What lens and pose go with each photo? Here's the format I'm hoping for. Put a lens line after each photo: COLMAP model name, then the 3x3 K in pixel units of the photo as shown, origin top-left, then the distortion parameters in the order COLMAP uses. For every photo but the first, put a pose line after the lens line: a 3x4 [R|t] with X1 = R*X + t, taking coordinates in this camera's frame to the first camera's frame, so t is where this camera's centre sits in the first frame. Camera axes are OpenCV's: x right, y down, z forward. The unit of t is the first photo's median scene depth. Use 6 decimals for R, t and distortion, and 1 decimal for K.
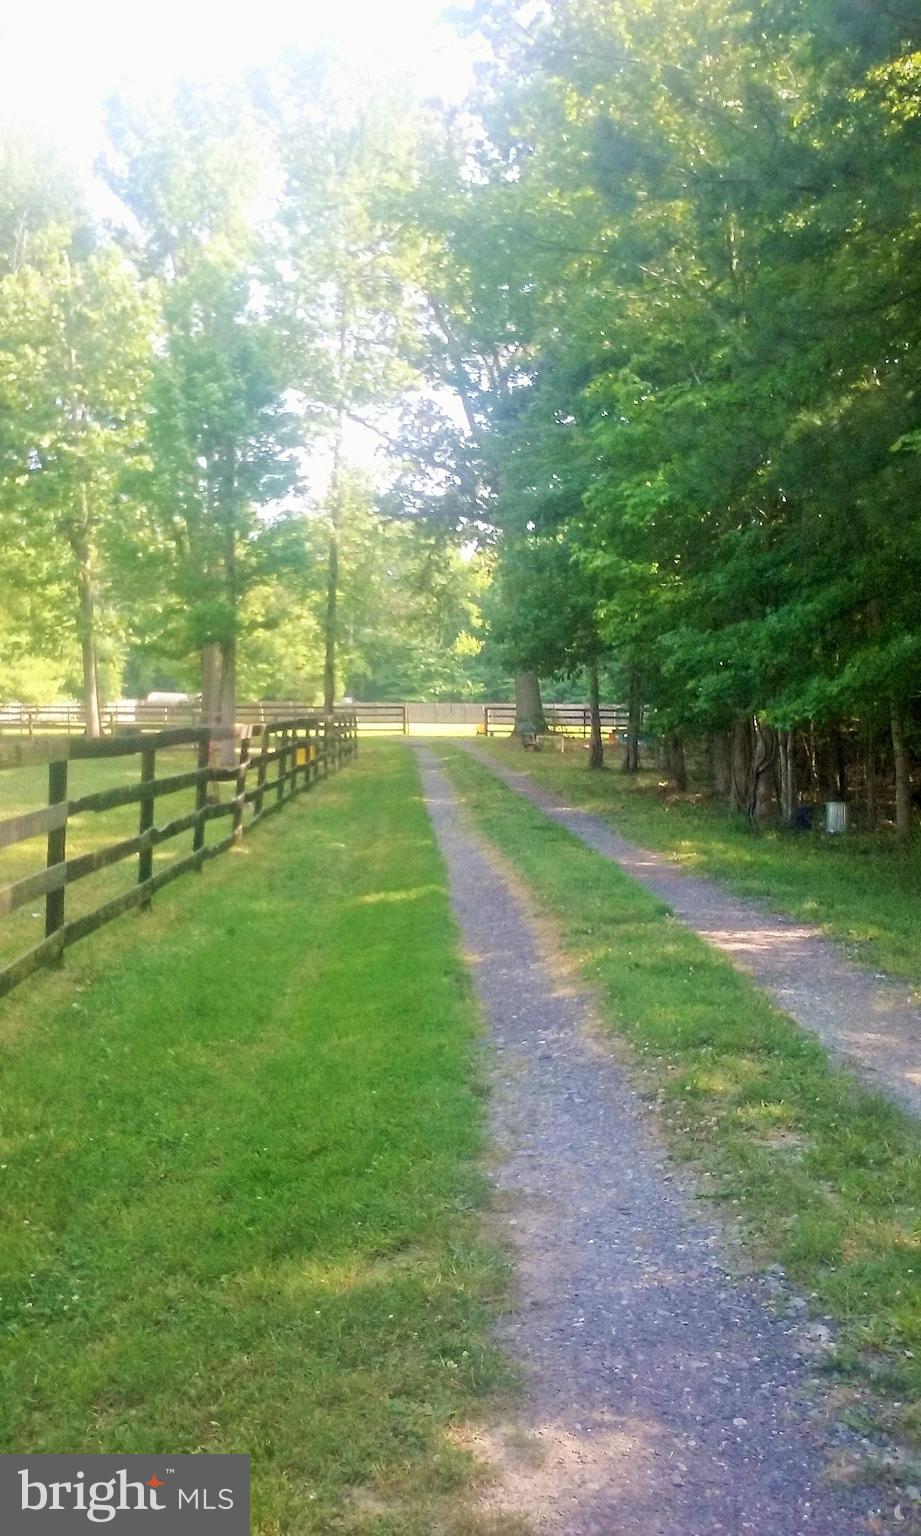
lens RADIAL K [[1433.3, 0, 461.3], [0, 1433.3, 797.1], [0, 0, 1]] dist [0.103673, -0.204348]
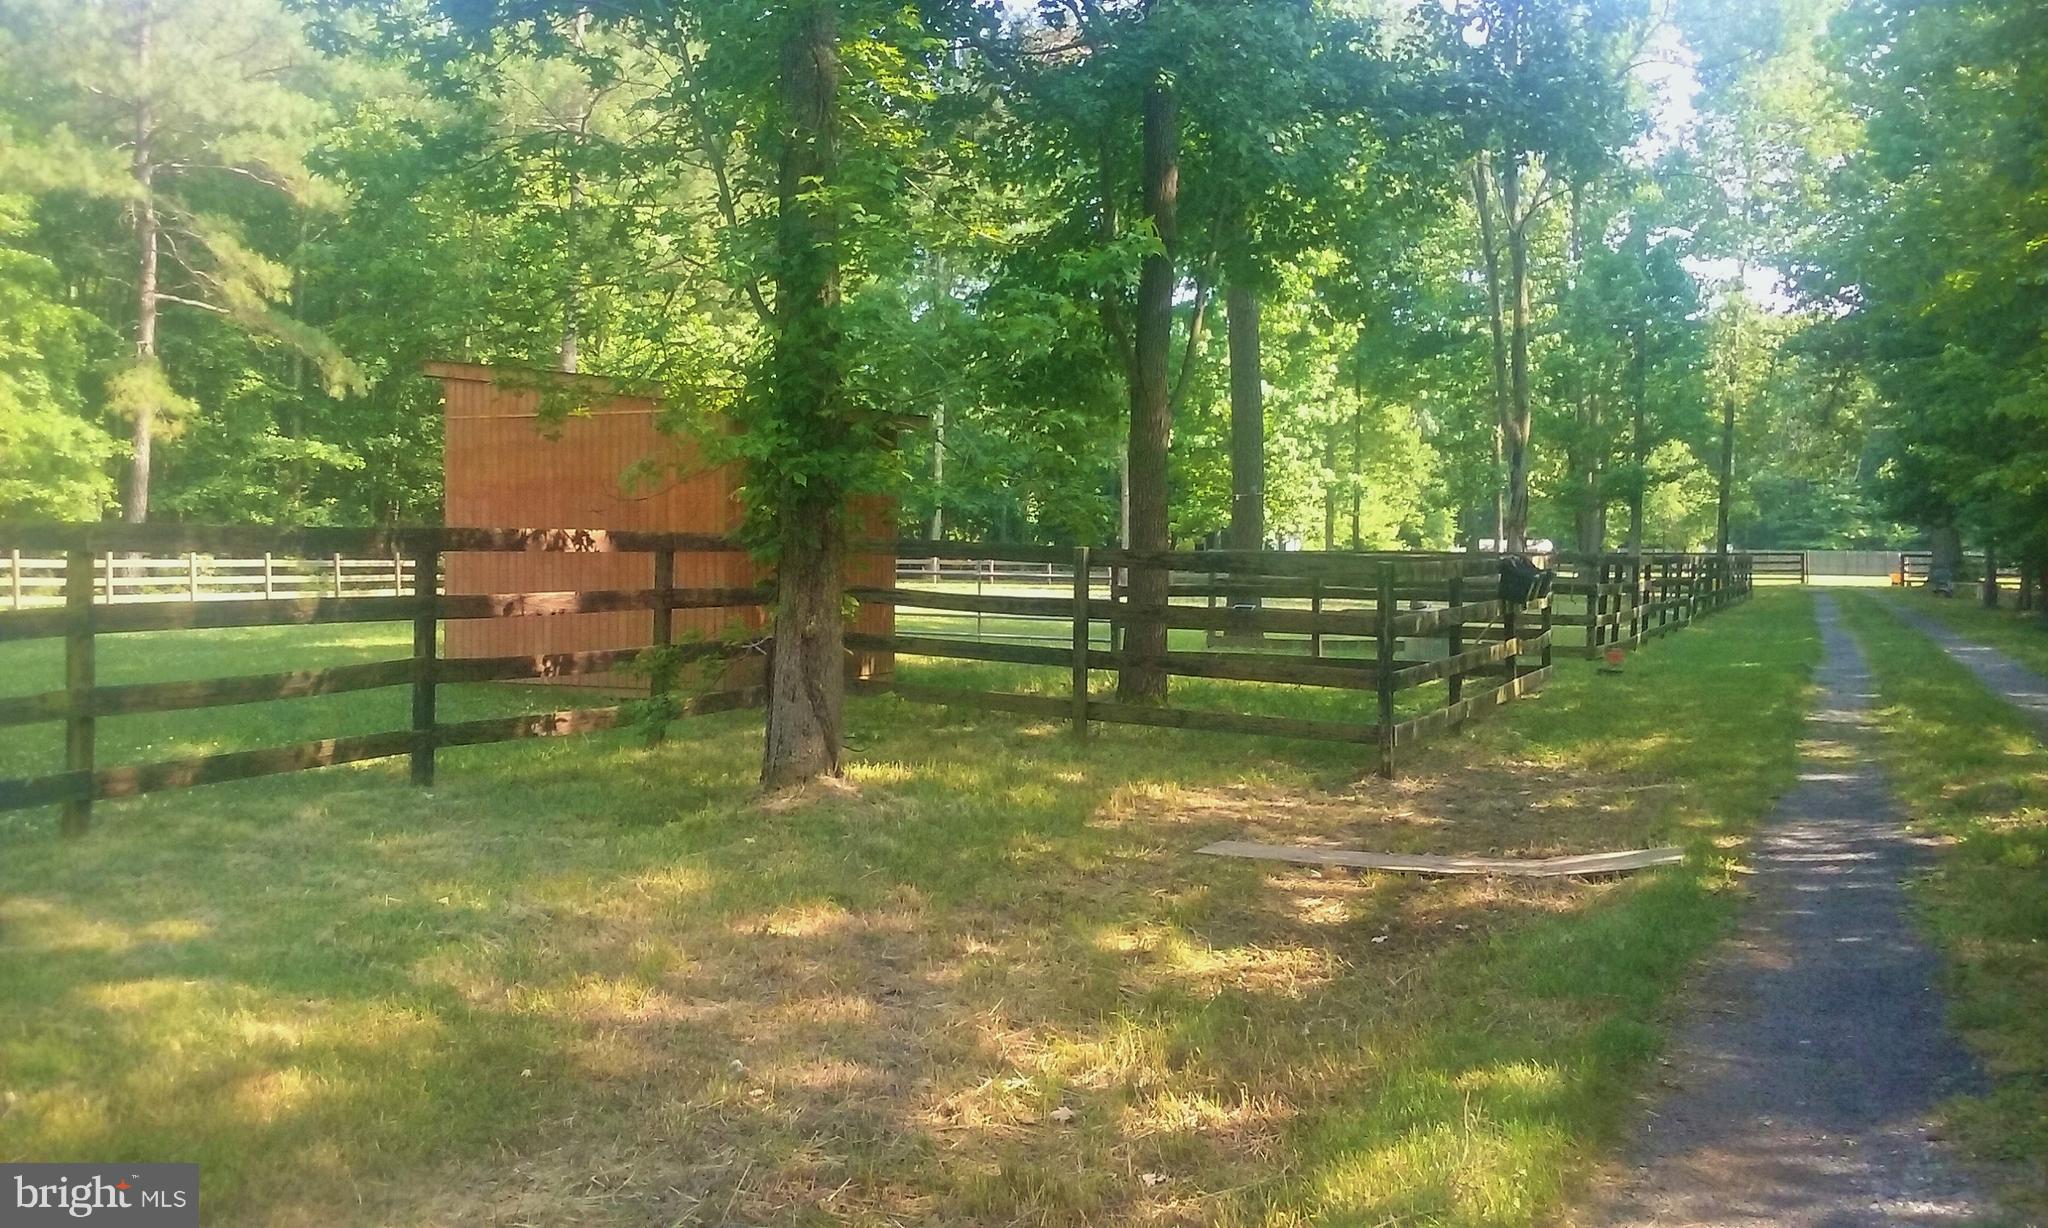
lens RADIAL K [[2041.2, 0, 918.6], [0, 2041.2, 556.8], [0, 0, 1]] dist [0.109843, -0.275832]
pose [[0.901501, 0.001184, -0.432775, 0.030821], [-0.028813, 0.997942, -0.057288, 0.044456], [0.431816, 0.064115, 0.899680, -0.620483]]
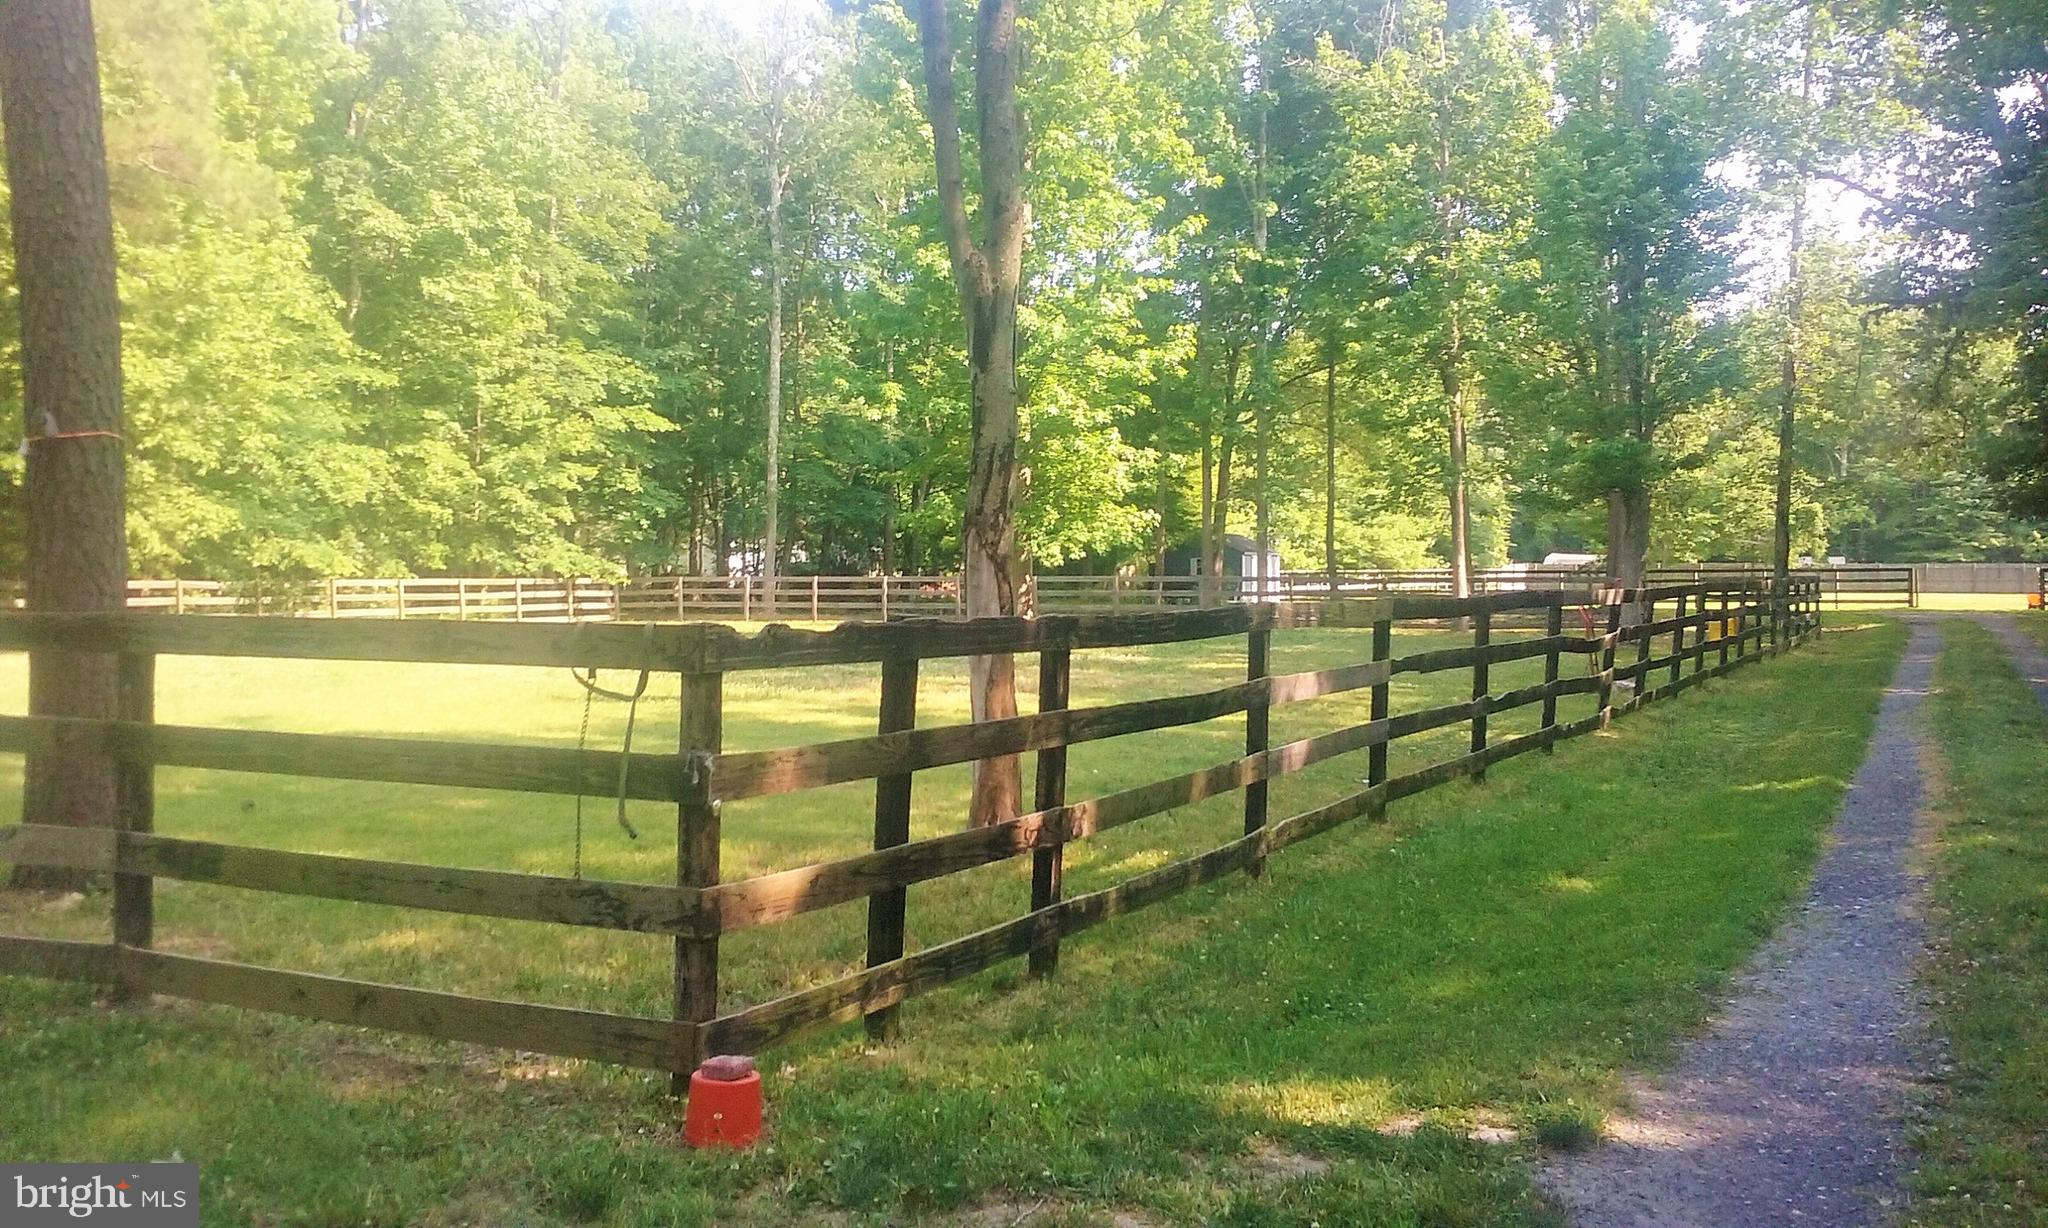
lens RADIAL K [[1911.1, 0, 966.1], [0, 1911.1, 617.1], [0, 0, 1]] dist [0.103673, -0.204348]
pose [[0.872739, 0.004672, -0.488165, 0.029340], [-0.024193, 0.999140, -0.033689, 0.005835], [0.487588, 0.041212, 0.872101, -0.077252]]
